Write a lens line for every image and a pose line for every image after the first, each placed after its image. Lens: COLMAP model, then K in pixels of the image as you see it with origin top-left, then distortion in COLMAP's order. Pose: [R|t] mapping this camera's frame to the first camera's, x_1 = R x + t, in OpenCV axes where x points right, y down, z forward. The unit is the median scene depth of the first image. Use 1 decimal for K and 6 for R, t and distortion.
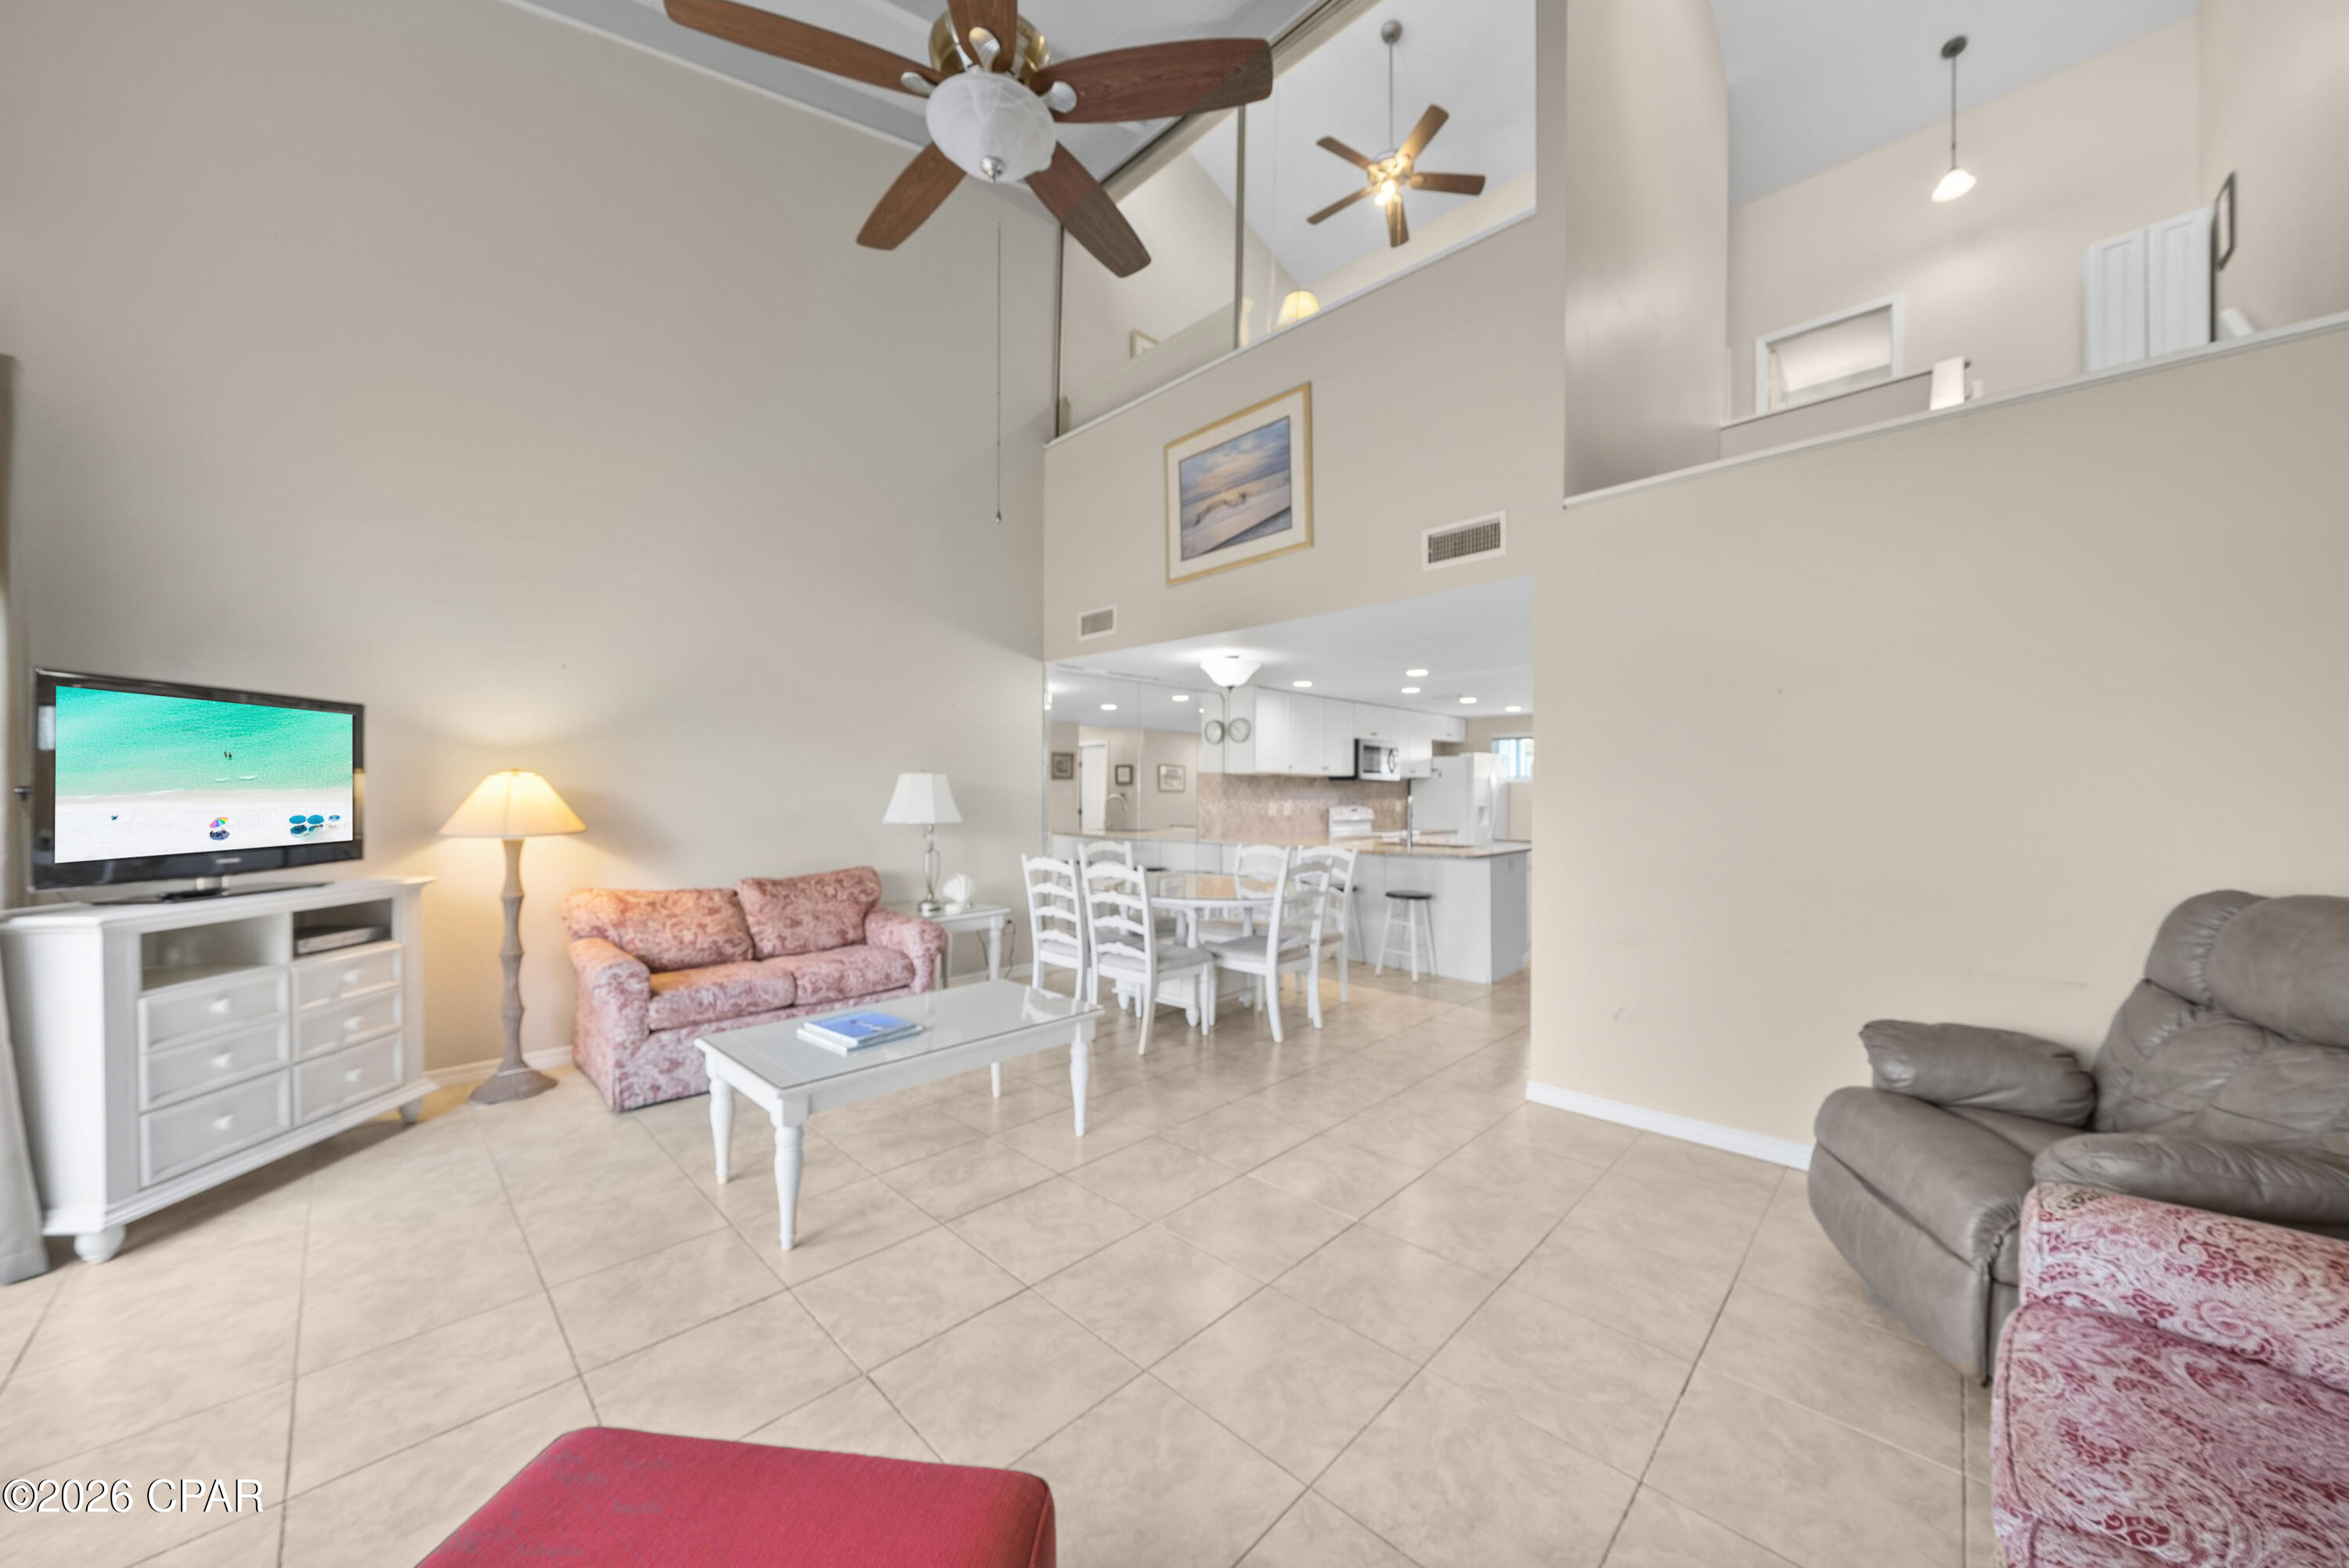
lens RADIAL K [[810.2, 0, 1183.0], [0, 810.2, 794.4], [0, 0, 1]] dist [-0.005794, 0.000171]
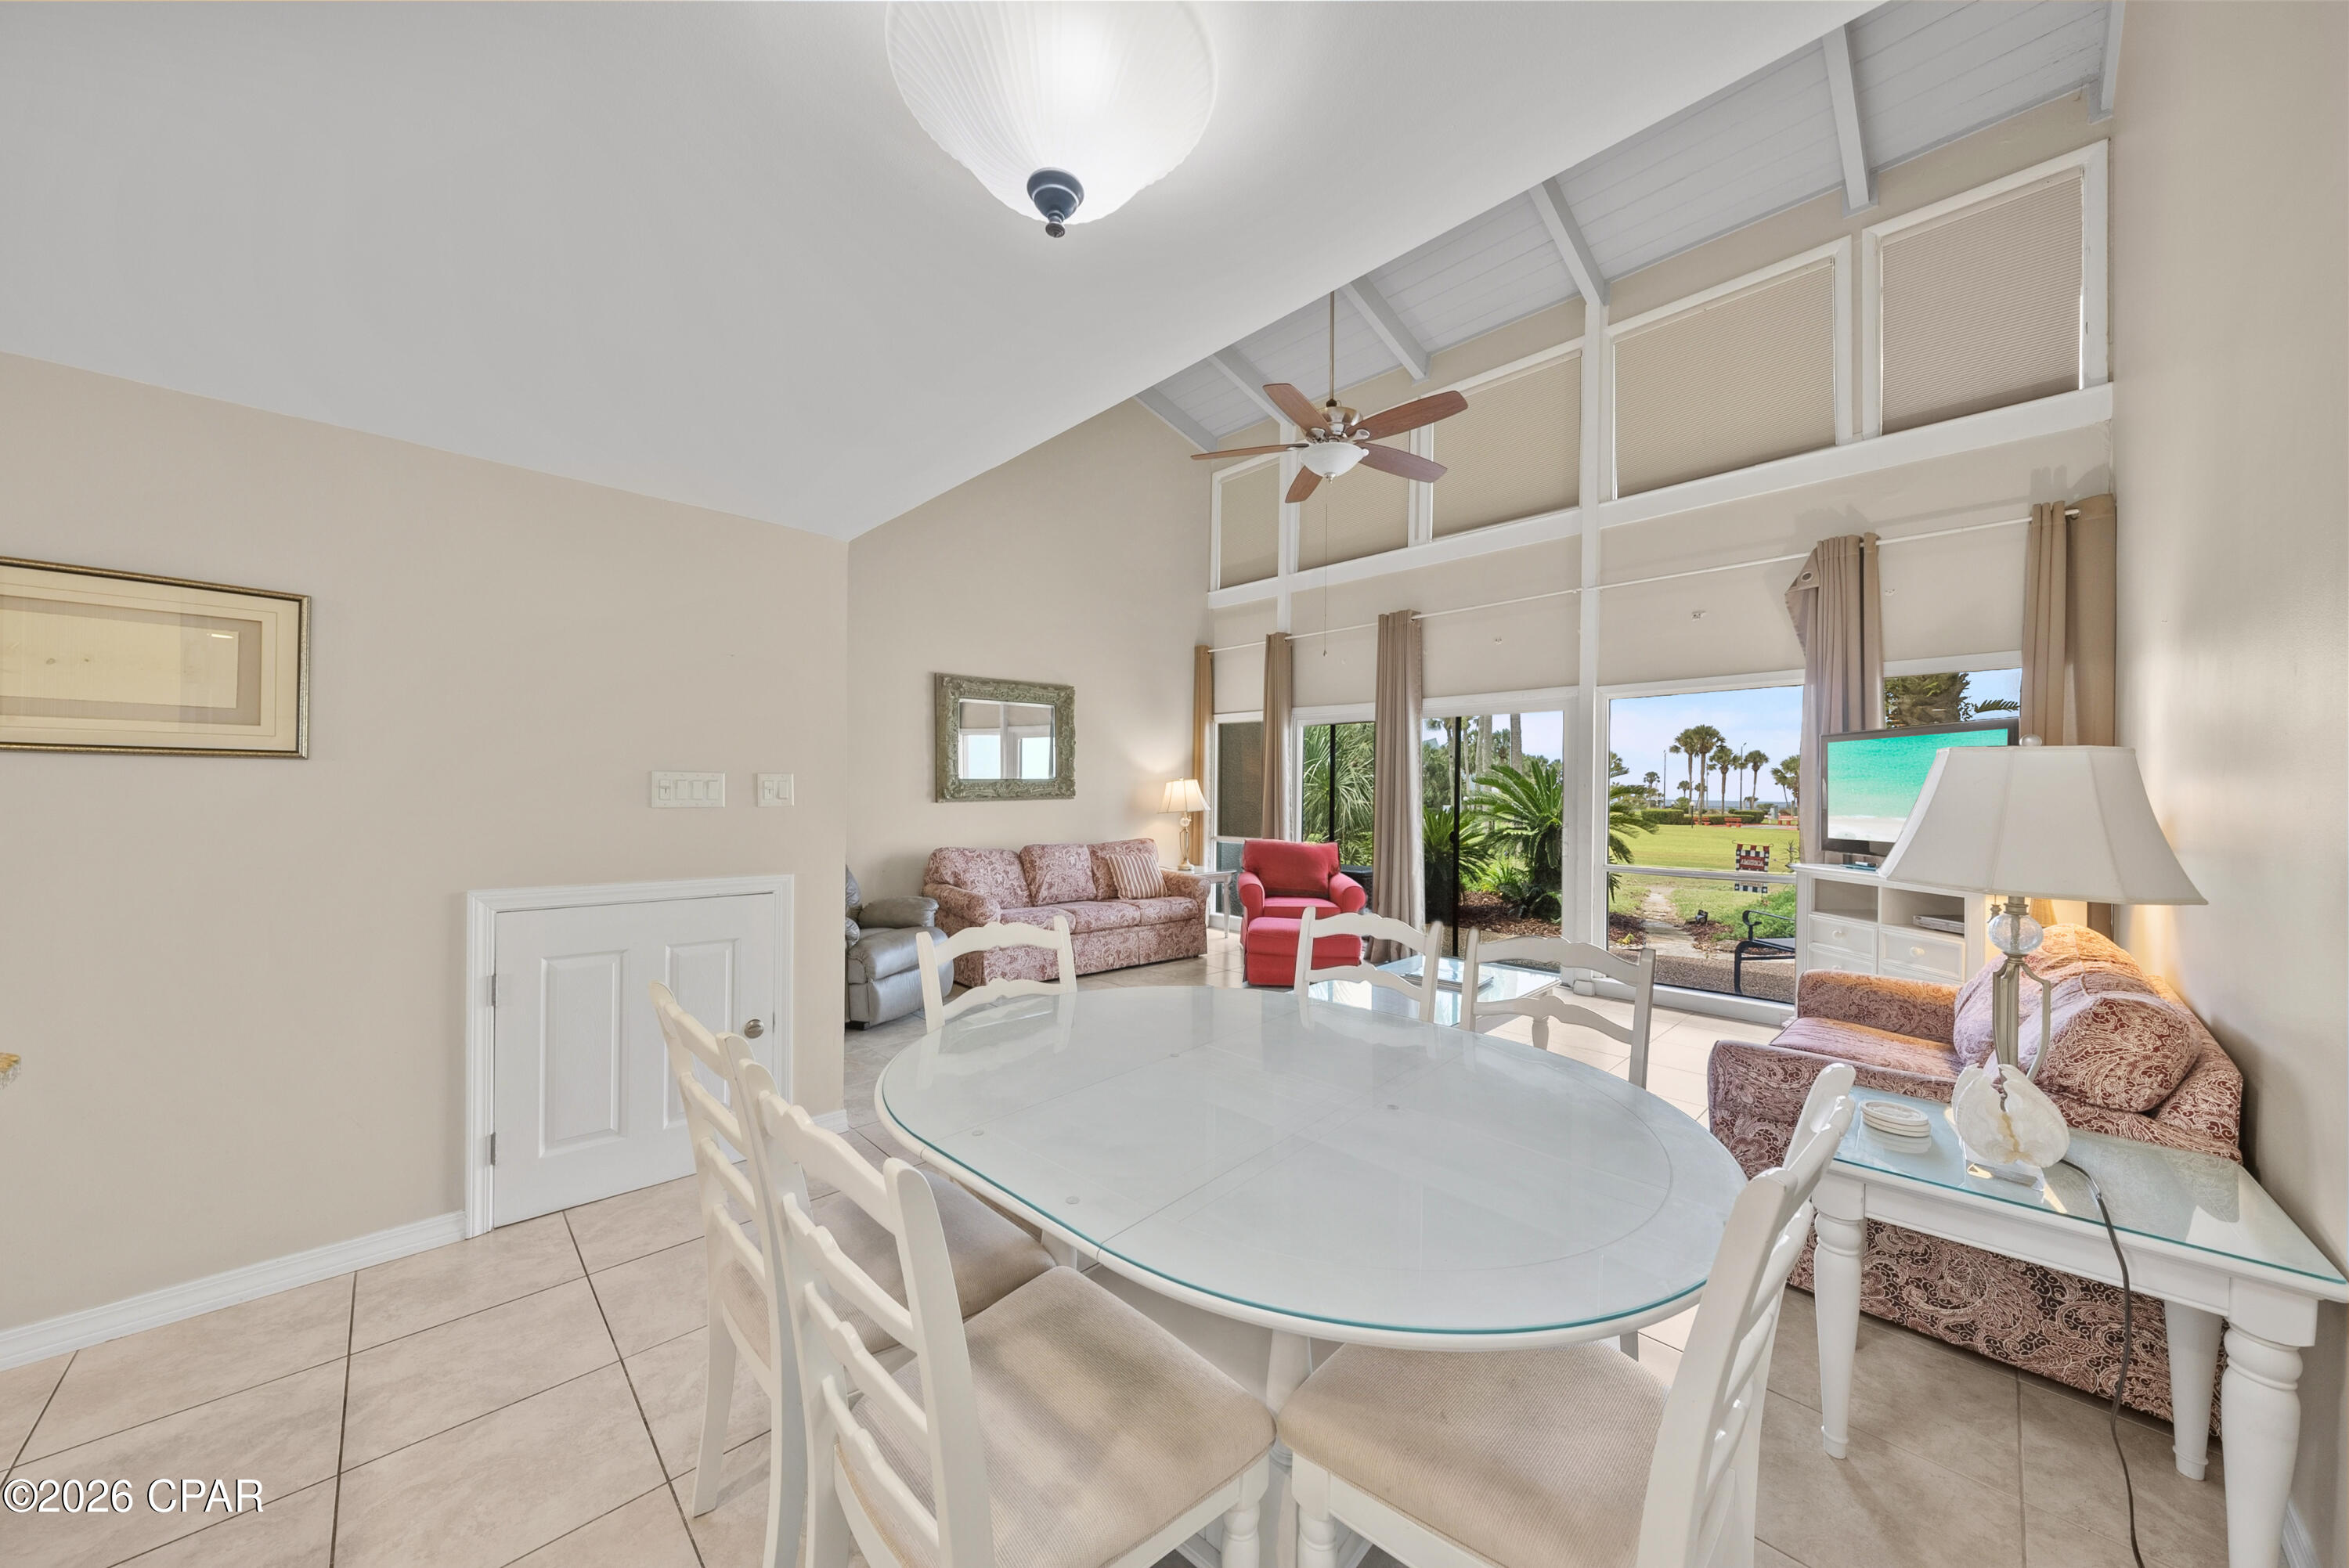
lens RADIAL K [[806.0, 0, 1182.2], [0, 806.0, 795.0], [0, 0, 1]] dist [-0.004601, -0.000145]
pose [[-0.999540, -0.013614, 0.027108, 0.031634], [-0.013477, 0.999896, 0.005221, -0.001202], [-0.027176, 0.004853, -0.999619, 1.456972]]
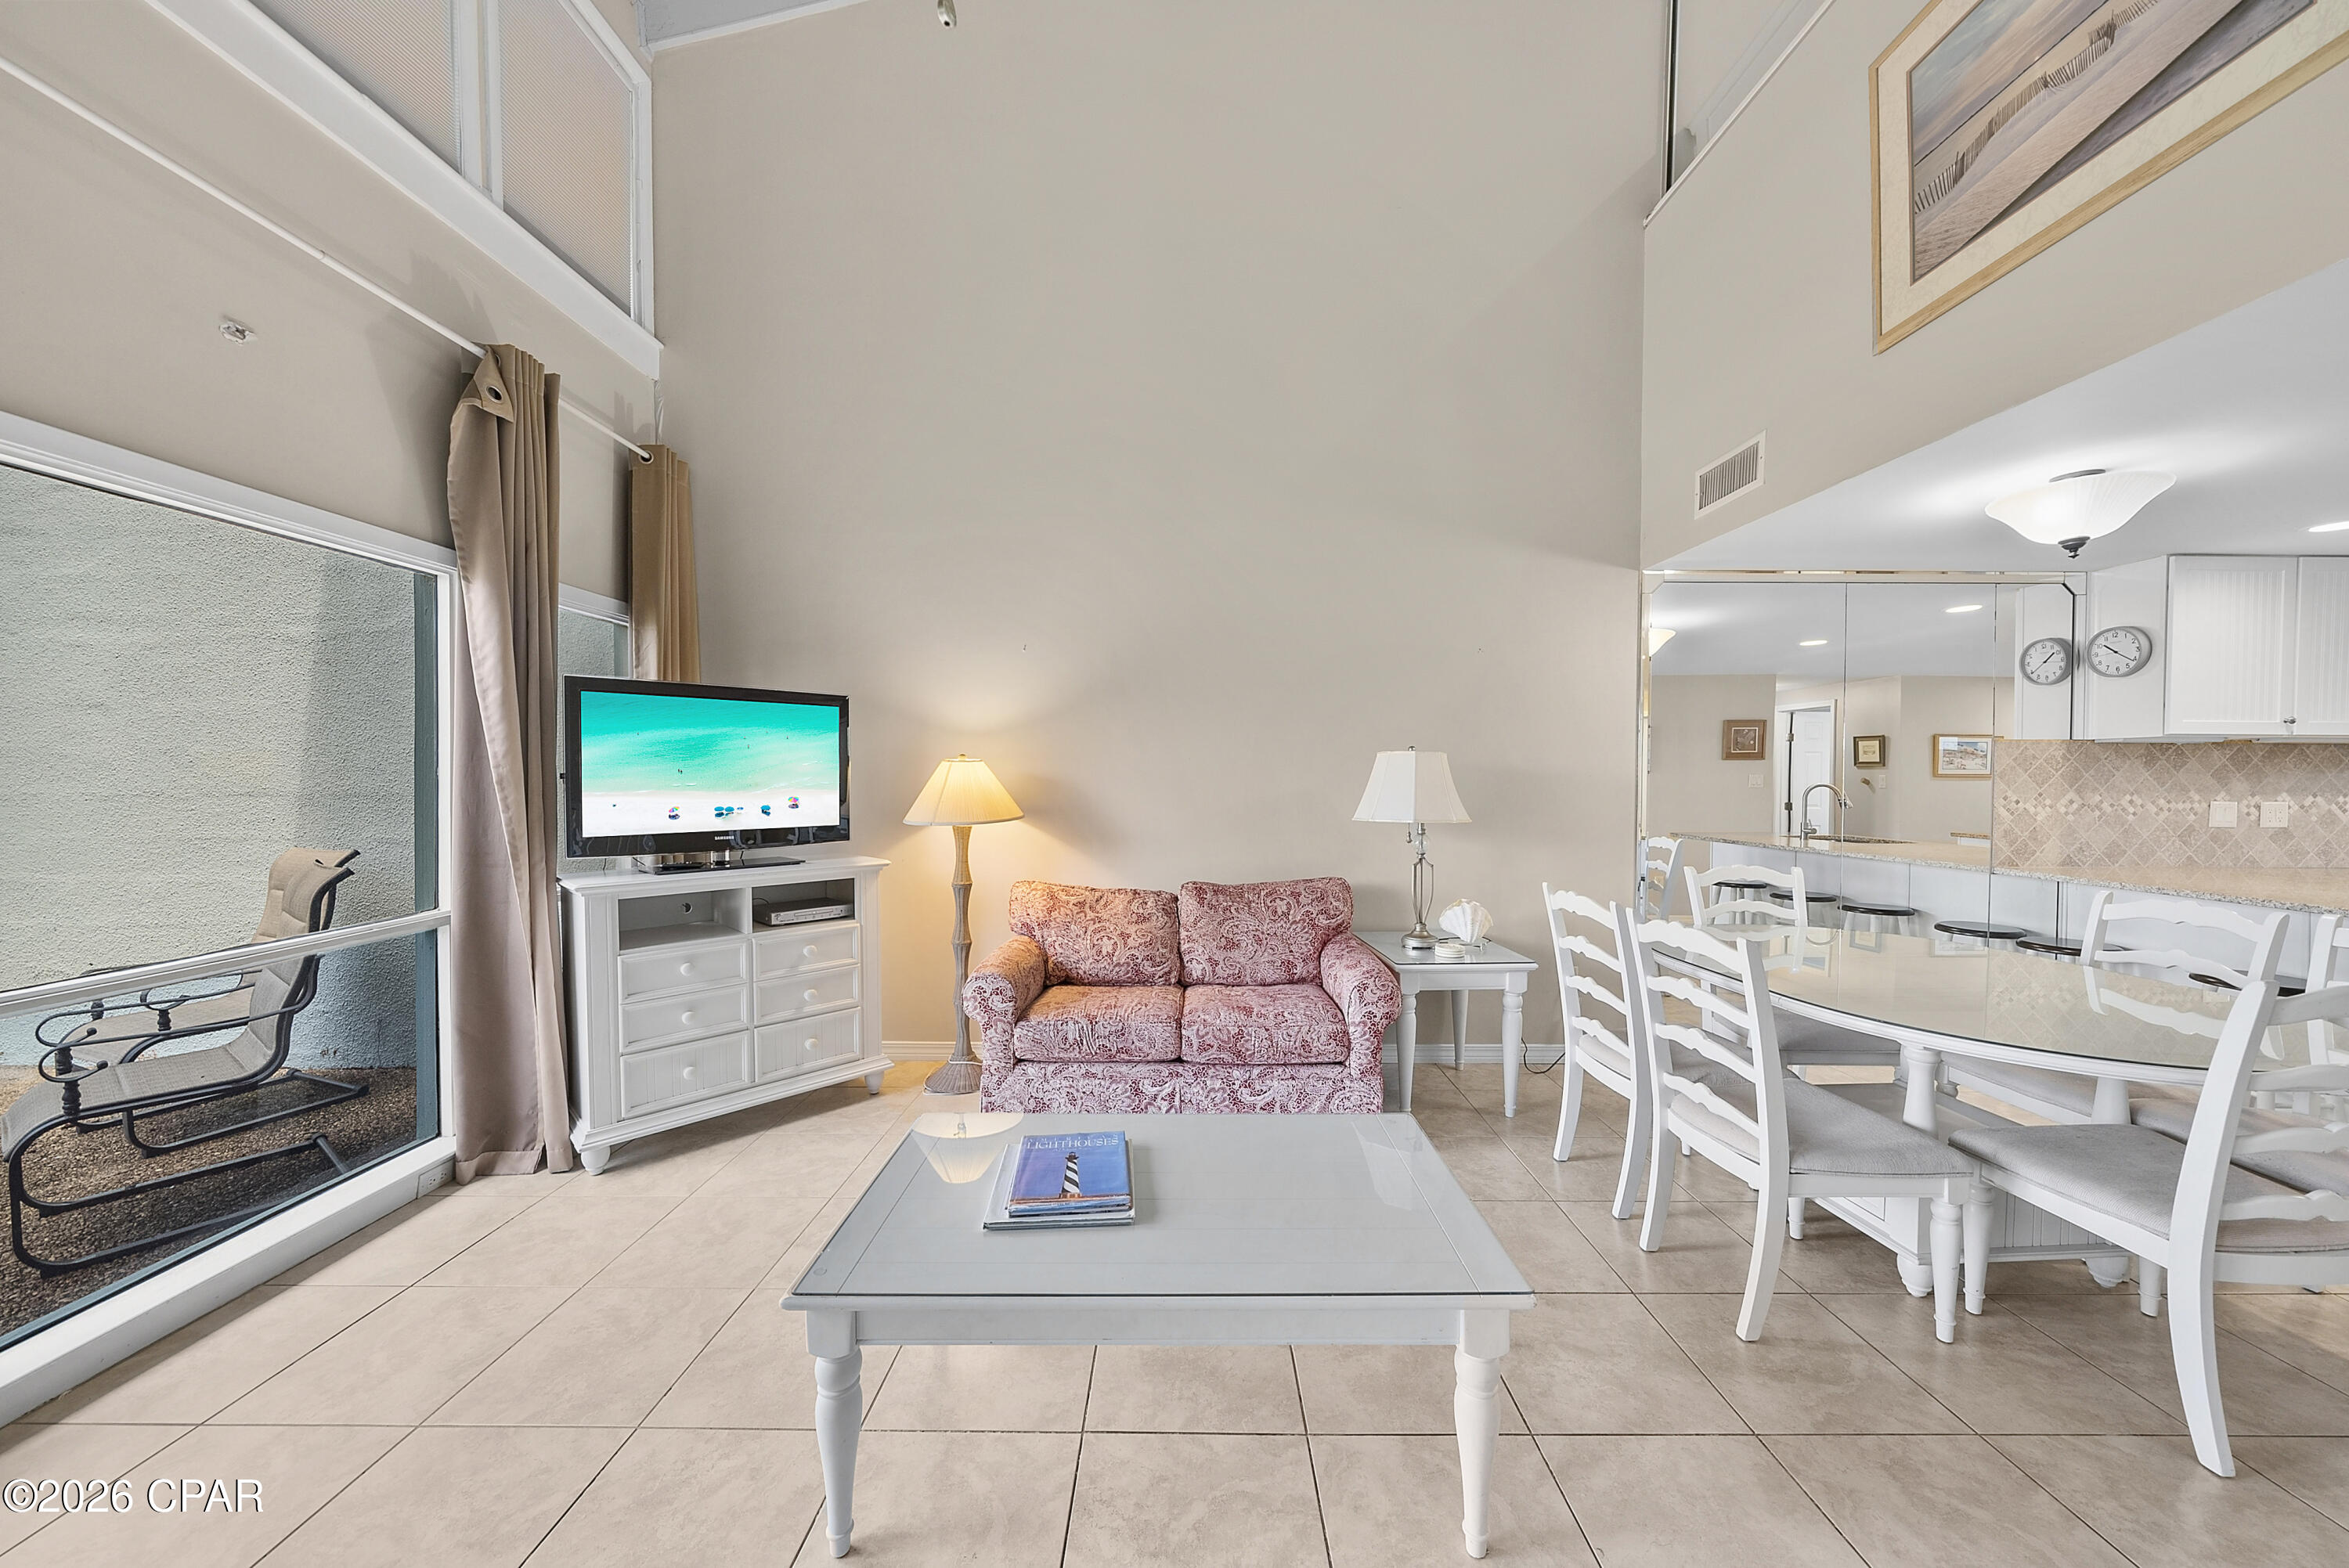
lens RADIAL K [[810.2, 0, 1183.0], [0, 810.2, 794.4], [0, 0, 1]] dist [-0.005794, 0.000171]
pose [[0.689211, 0.014490, -0.724415, 0.053282], [-0.001793, 0.999831, 0.018294, -0.001003], [0.724558, -0.011310, 0.689121, 0.405421]]
